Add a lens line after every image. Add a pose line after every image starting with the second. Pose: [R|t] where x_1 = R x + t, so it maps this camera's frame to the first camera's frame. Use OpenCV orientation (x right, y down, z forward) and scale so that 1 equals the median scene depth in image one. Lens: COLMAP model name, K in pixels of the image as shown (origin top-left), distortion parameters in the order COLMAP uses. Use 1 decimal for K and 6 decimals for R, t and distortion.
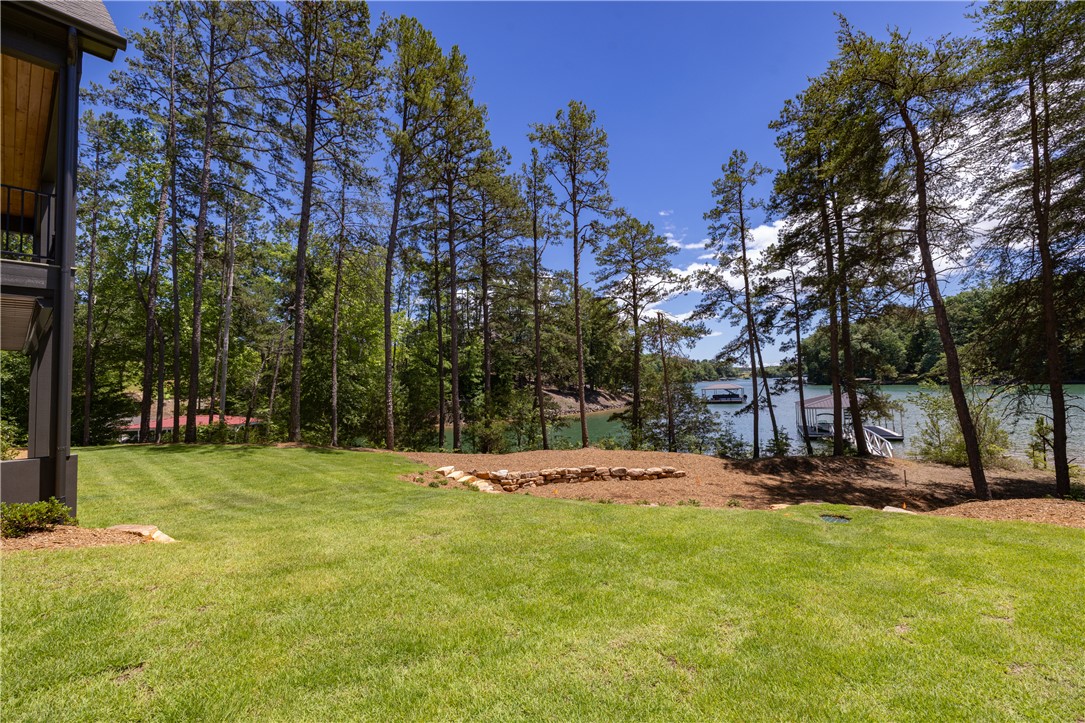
lens RADIAL K [[453.8, 0, 542.5], [0, 453.8, 361.5], [0, 0, 1]] dist [0.003124, -0.003571]
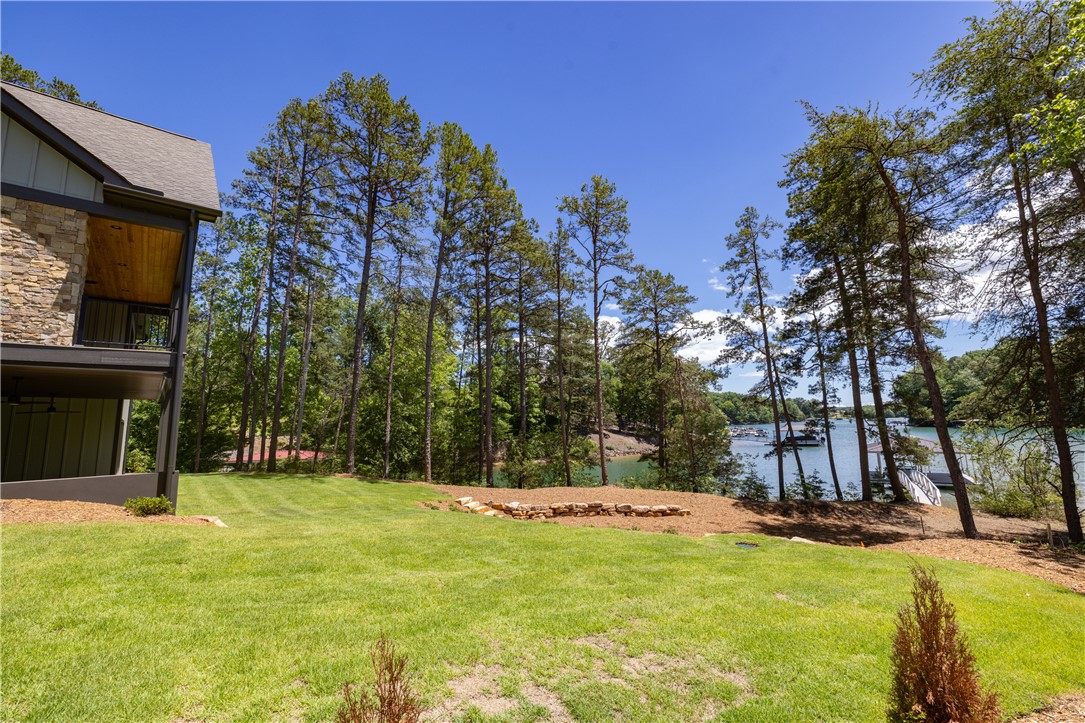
lens RADIAL K [[446.4, 0, 542.5], [0, 446.4, 361.5], [0, 0, 1]] dist [-0.008147, -0.000112]
pose [[0.990012, -0.013231, -0.140358, 0.099092], [0.000595, 0.995970, -0.089690, -0.007658], [0.140979, 0.088711, 0.986030, -0.083463]]
